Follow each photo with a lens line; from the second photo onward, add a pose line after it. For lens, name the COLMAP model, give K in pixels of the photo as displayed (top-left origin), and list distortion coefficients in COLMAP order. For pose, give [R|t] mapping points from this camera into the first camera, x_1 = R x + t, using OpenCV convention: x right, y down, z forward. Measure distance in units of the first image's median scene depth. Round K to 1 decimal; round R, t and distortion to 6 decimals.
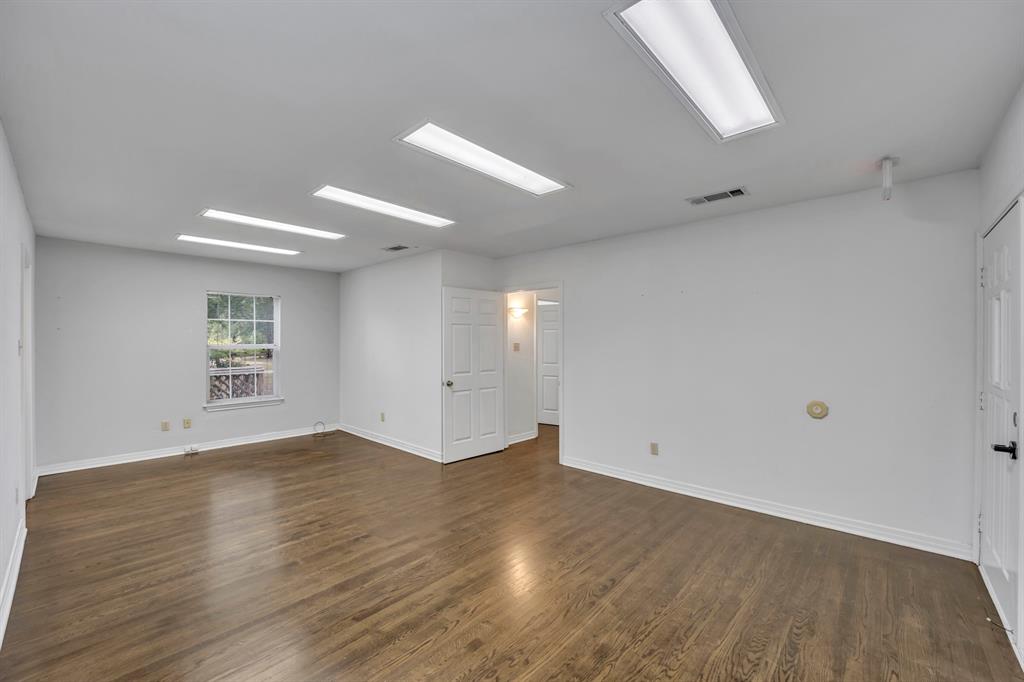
lens RADIAL K [[417.7, 0, 509.8], [0, 417.7, 339.7], [0, 0, 1]] dist [-0.002696, -0.000313]
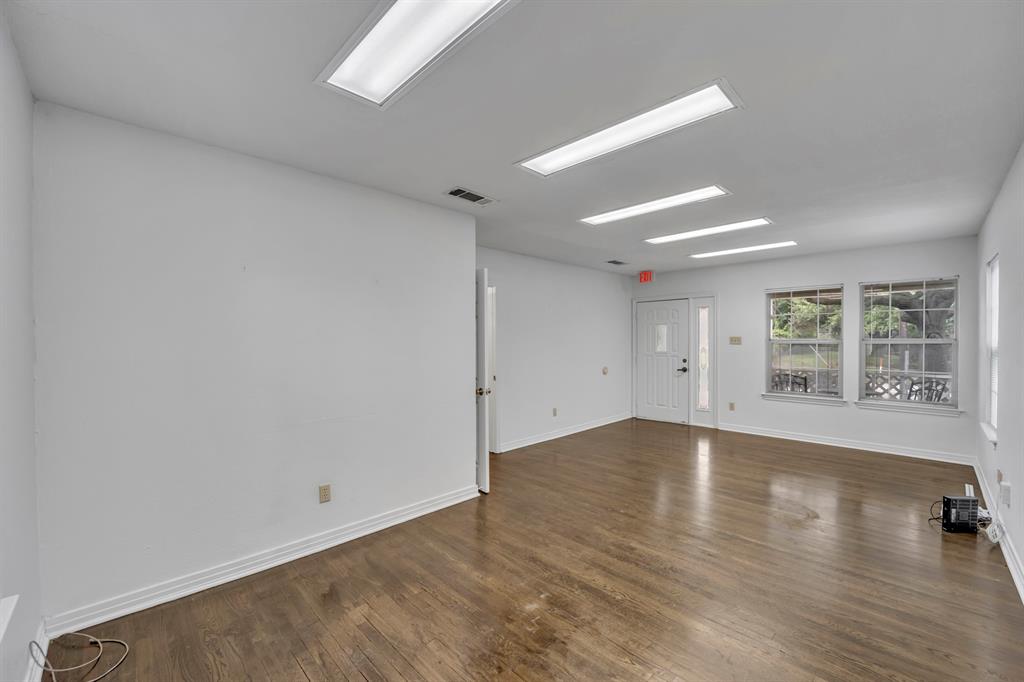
lens RADIAL K [[417.7, 0, 509.8], [0, 417.7, 339.7], [0, 0, 1]] dist [-0.002696, -0.000313]
pose [[0.037828, -0.000041, 0.999284, -1.250722], [0.000881, 1.000000, 0.000007, 0.006737], [-0.999284, 0.000880, 0.037828, 1.225728]]
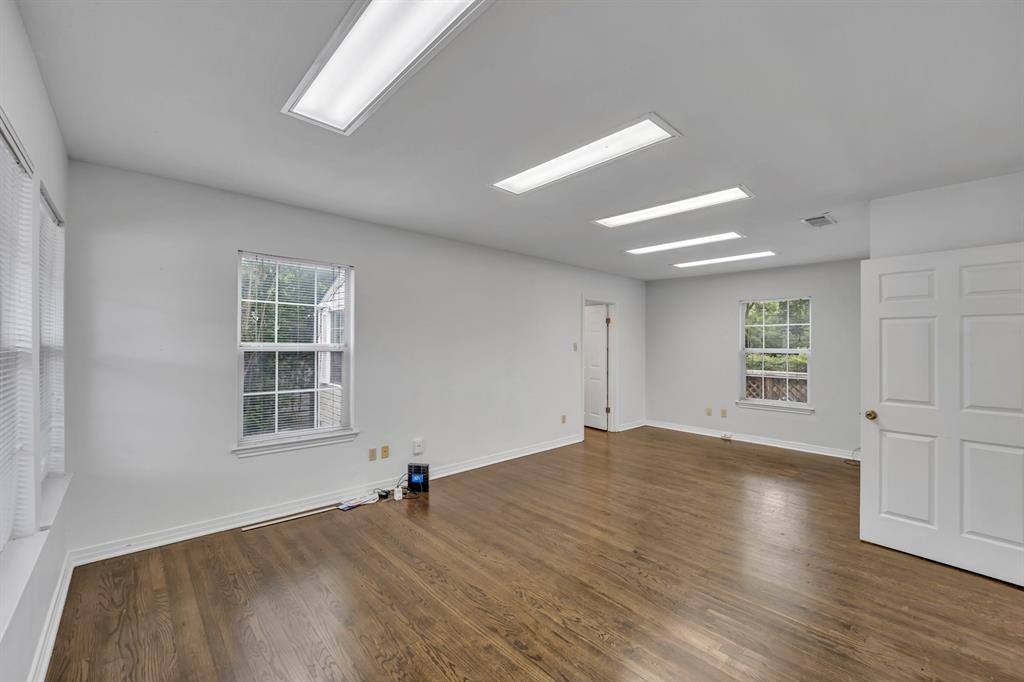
lens RADIAL K [[417.7, 0, 509.8], [0, 417.7, 339.7], [0, 0, 1]] dist [-0.002696, -0.000313]
pose [[-0.076927, -0.007741, -0.997007, 0.686089], [-0.008087, 0.999942, -0.007140, 0.002936], [0.997004, 0.007513, -0.076985, 0.680932]]
